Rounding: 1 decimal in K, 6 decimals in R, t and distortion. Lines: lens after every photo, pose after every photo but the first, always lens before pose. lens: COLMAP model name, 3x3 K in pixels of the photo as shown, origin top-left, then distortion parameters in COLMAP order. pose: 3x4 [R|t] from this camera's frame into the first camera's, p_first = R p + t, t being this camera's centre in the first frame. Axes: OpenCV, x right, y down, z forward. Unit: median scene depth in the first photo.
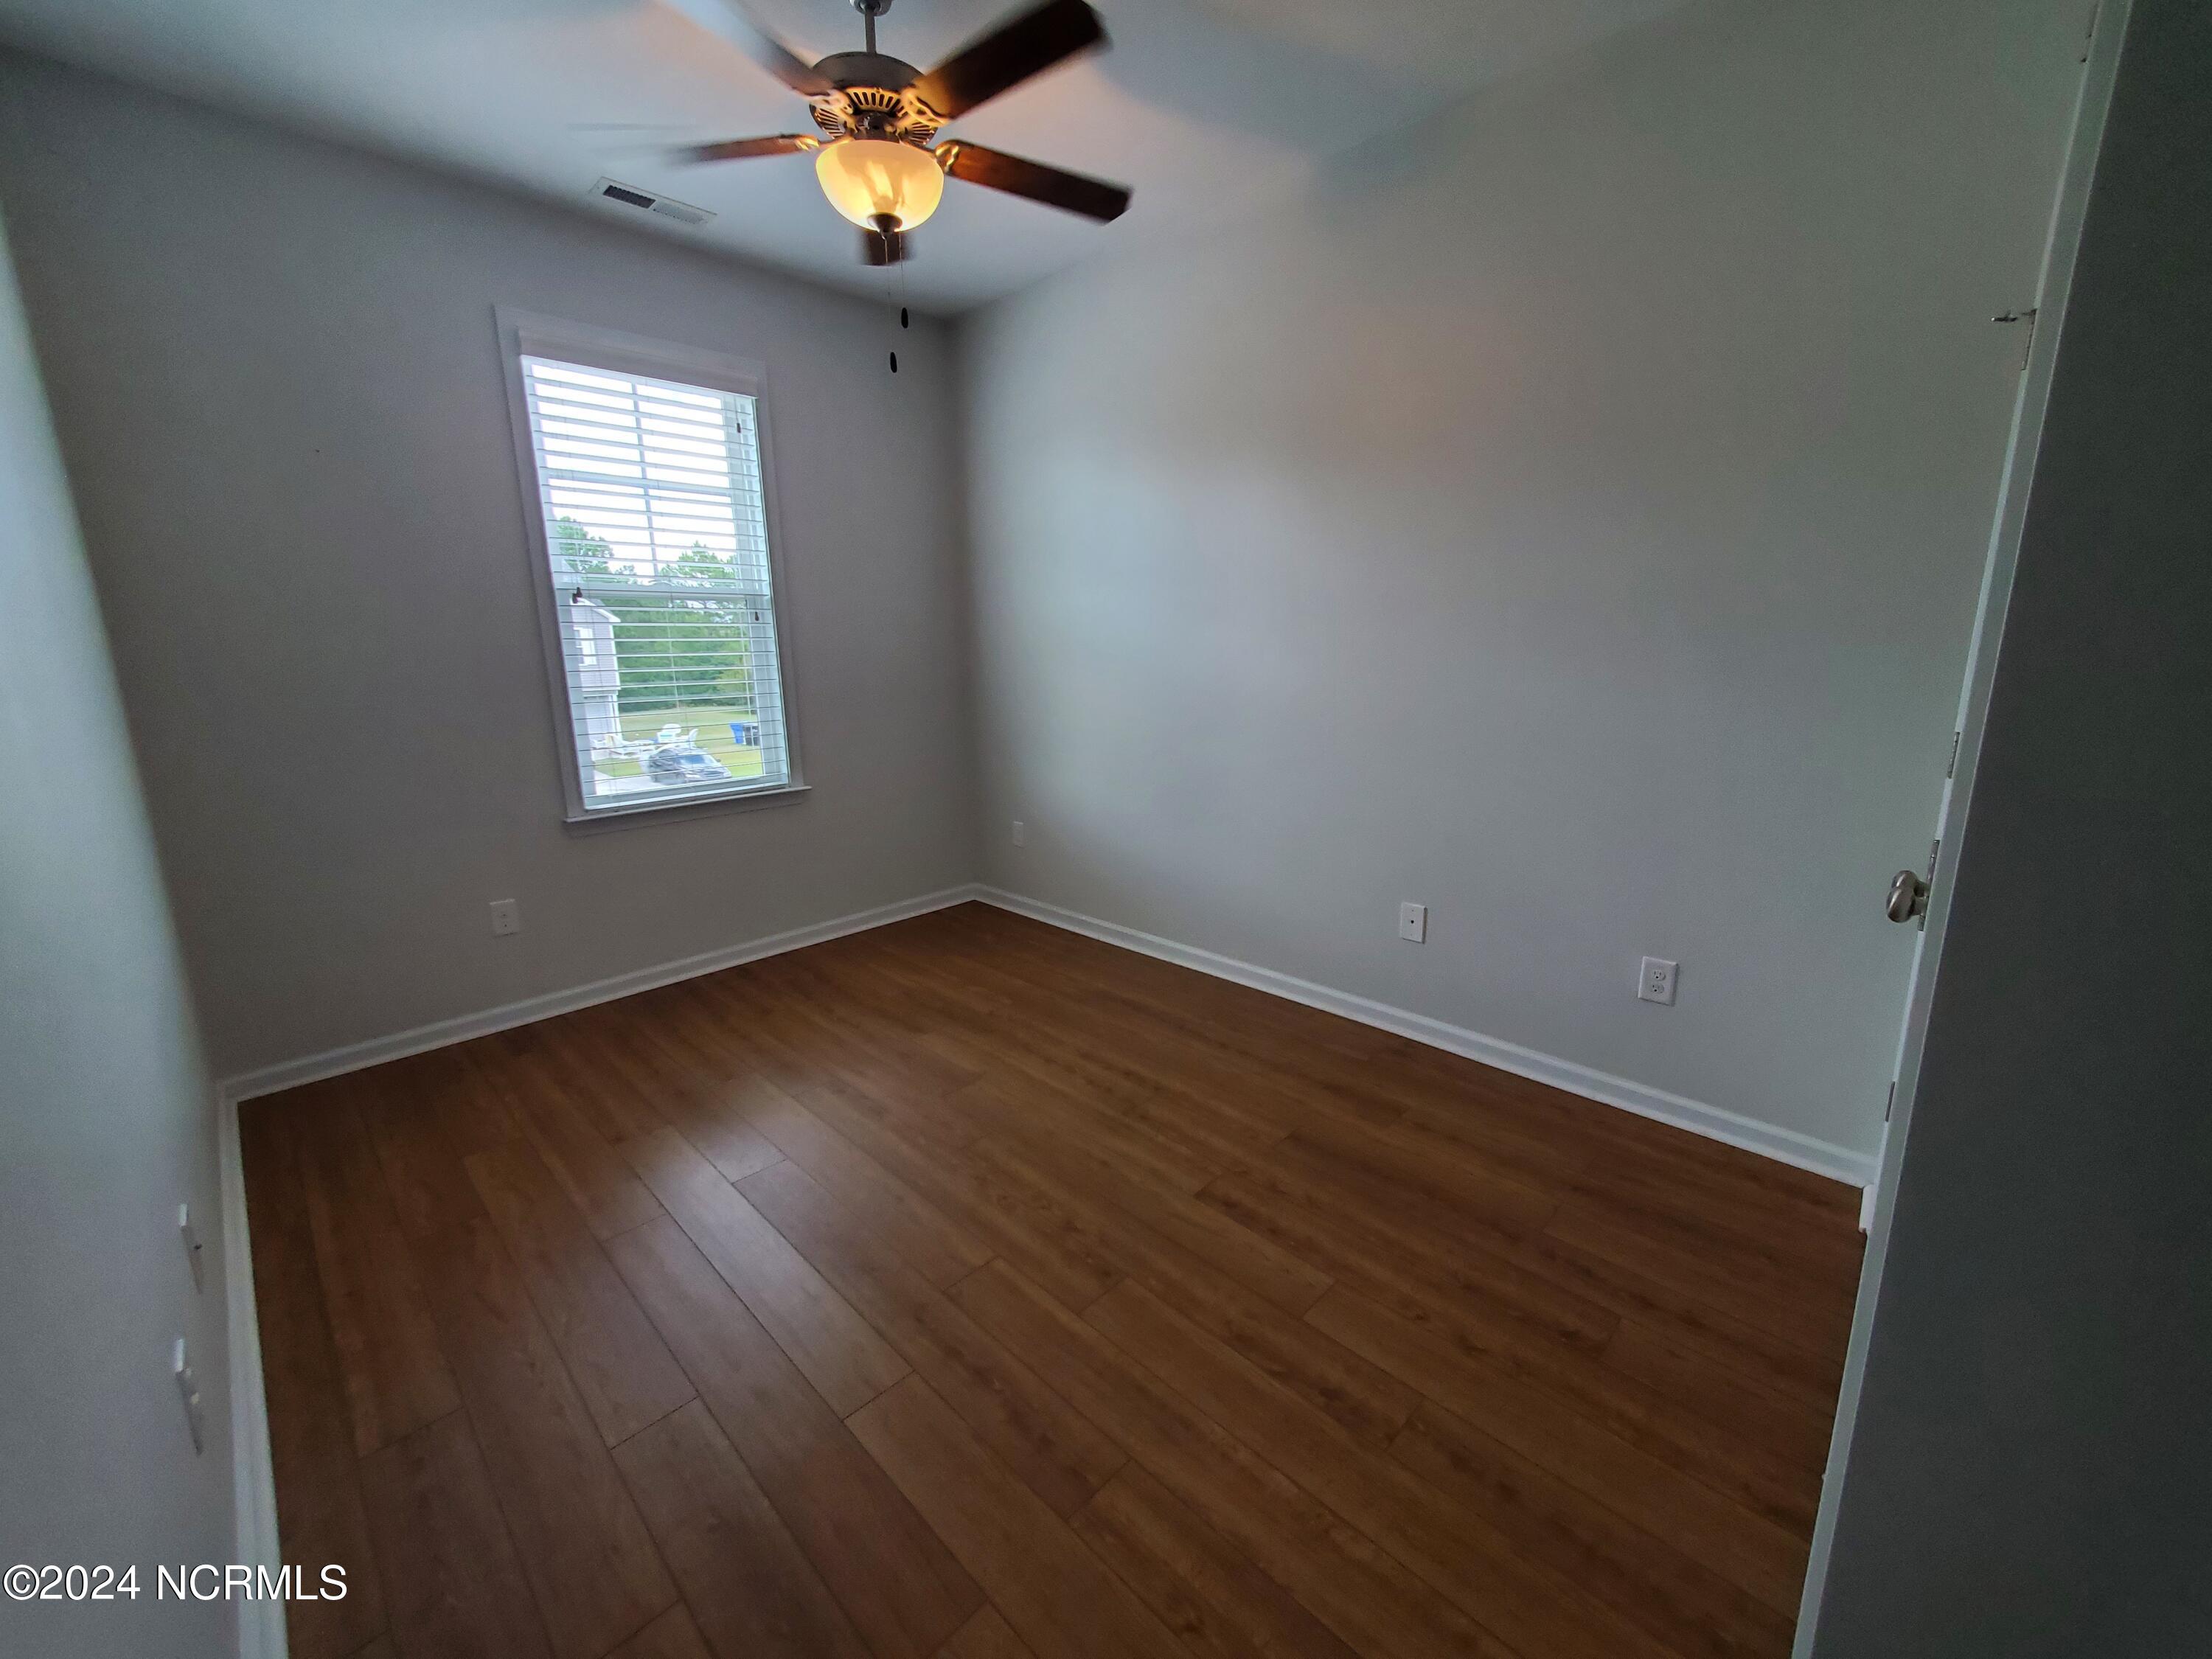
lens RADIAL K [[872.8, 0, 1110.6], [0, 872.8, 820.1], [0, 0, 1]] dist [0.005804, -0.001388]
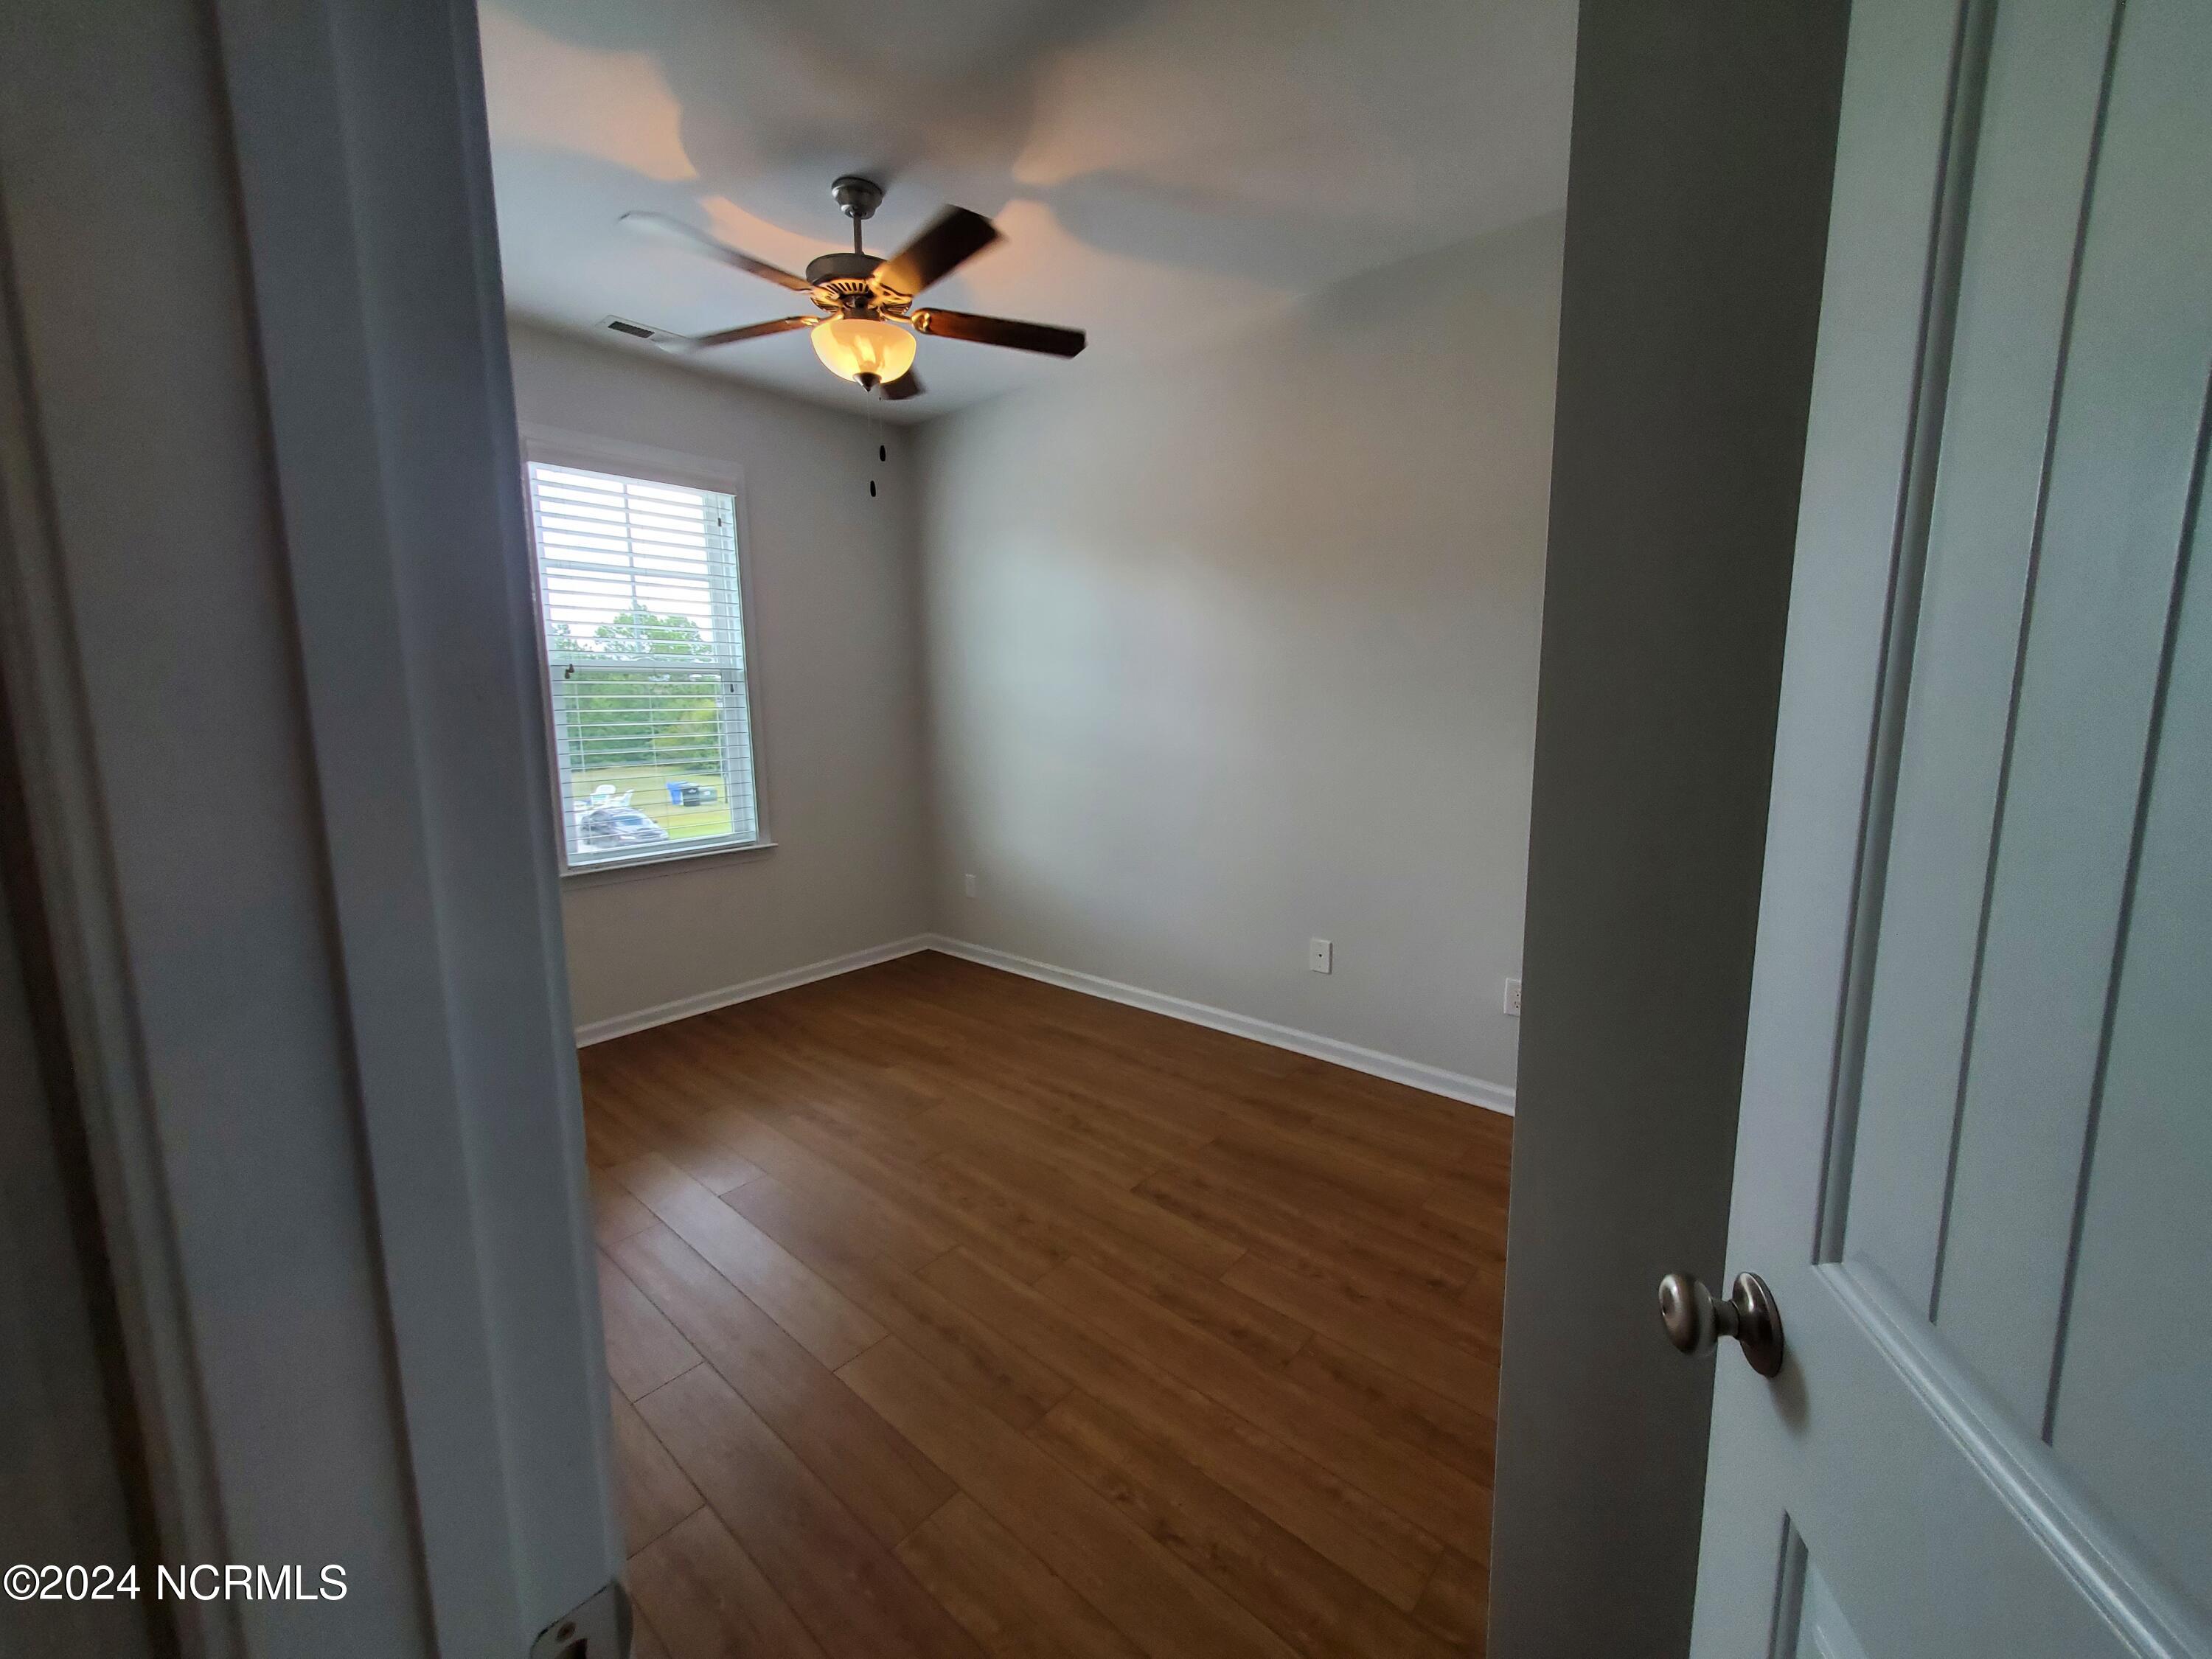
lens RADIAL K [[872.8, 0, 1111.3], [0, 872.8, 813.6], [0, 0, 1]] dist [0.005804, -0.001388]
pose [[0.997982, -0.006623, 0.063155, 0.000877], [0.011316, 0.997175, -0.074250, 0.016513], [-0.062484, 0.074815, 0.995238, -0.182419]]
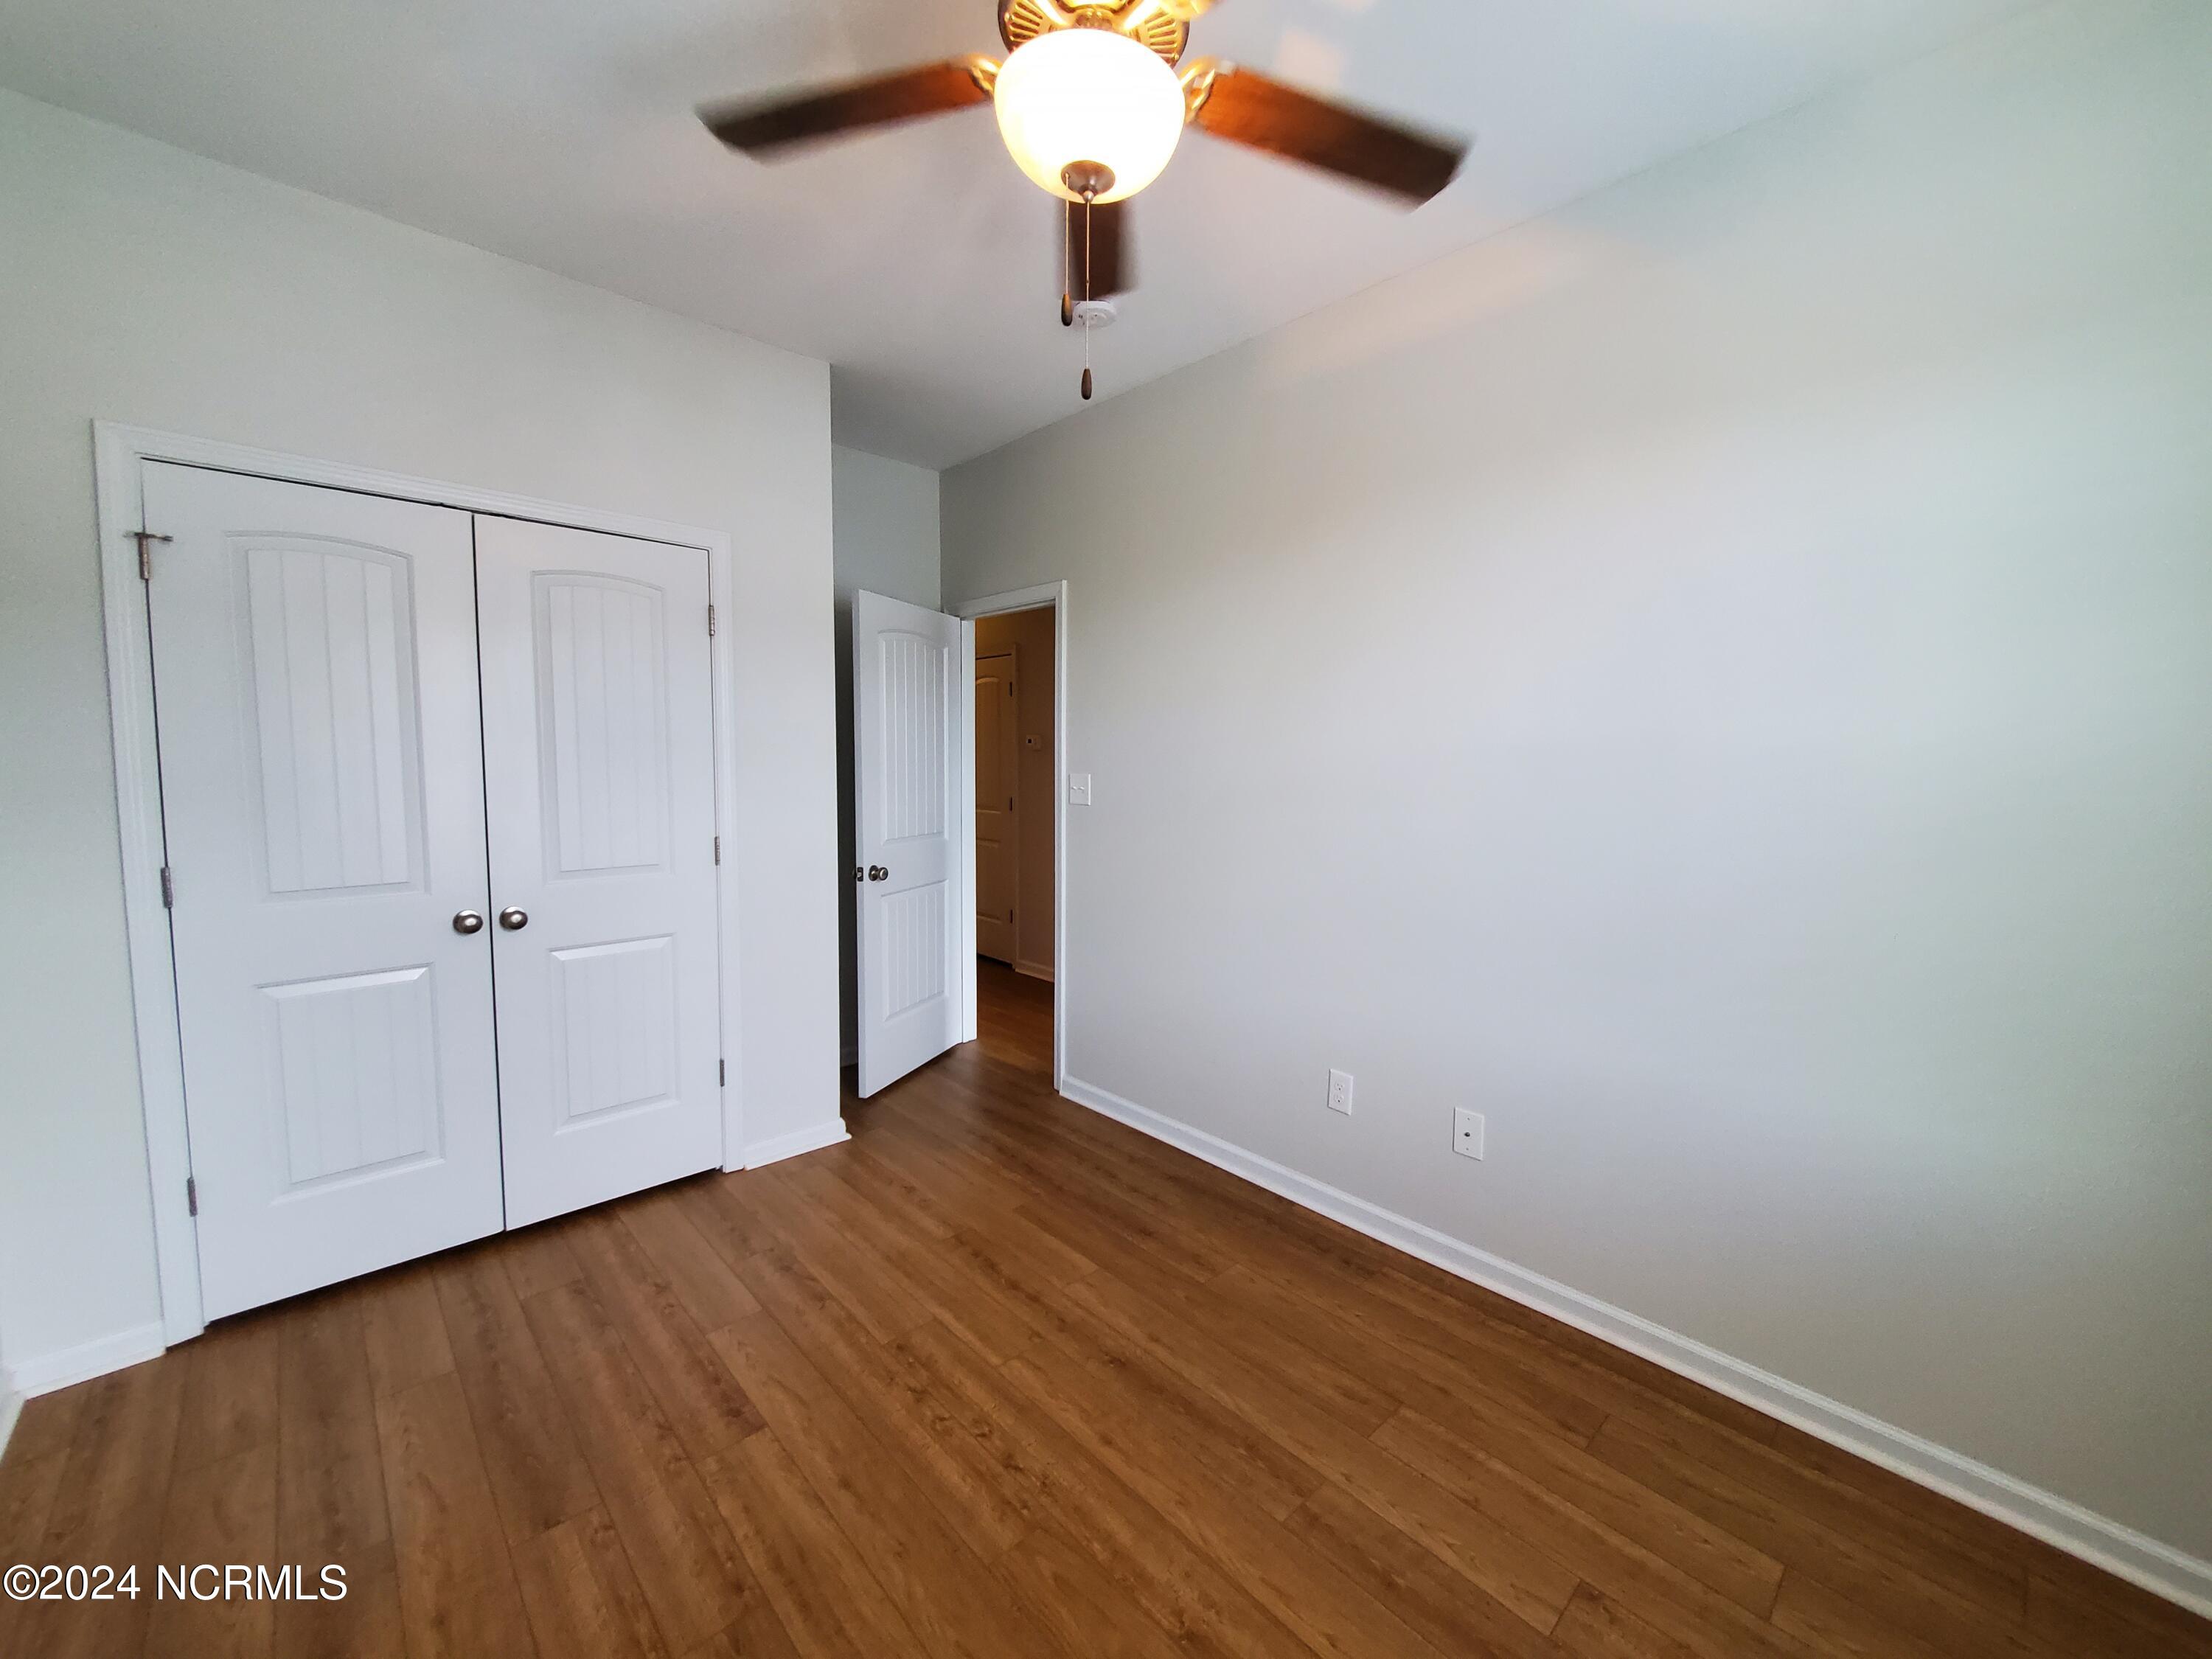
lens RADIAL K [[872.8, 0, 1109.2], [0, 872.8, 828.1], [0, 0, 1]] dist [0.005804, -0.001388]
pose [[-0.998973, -0.003488, 0.045185, -0.271903], [0.009526, 0.958596, 0.284611, -0.367053], [-0.044307, 0.284749, -0.957578, 1.595240]]
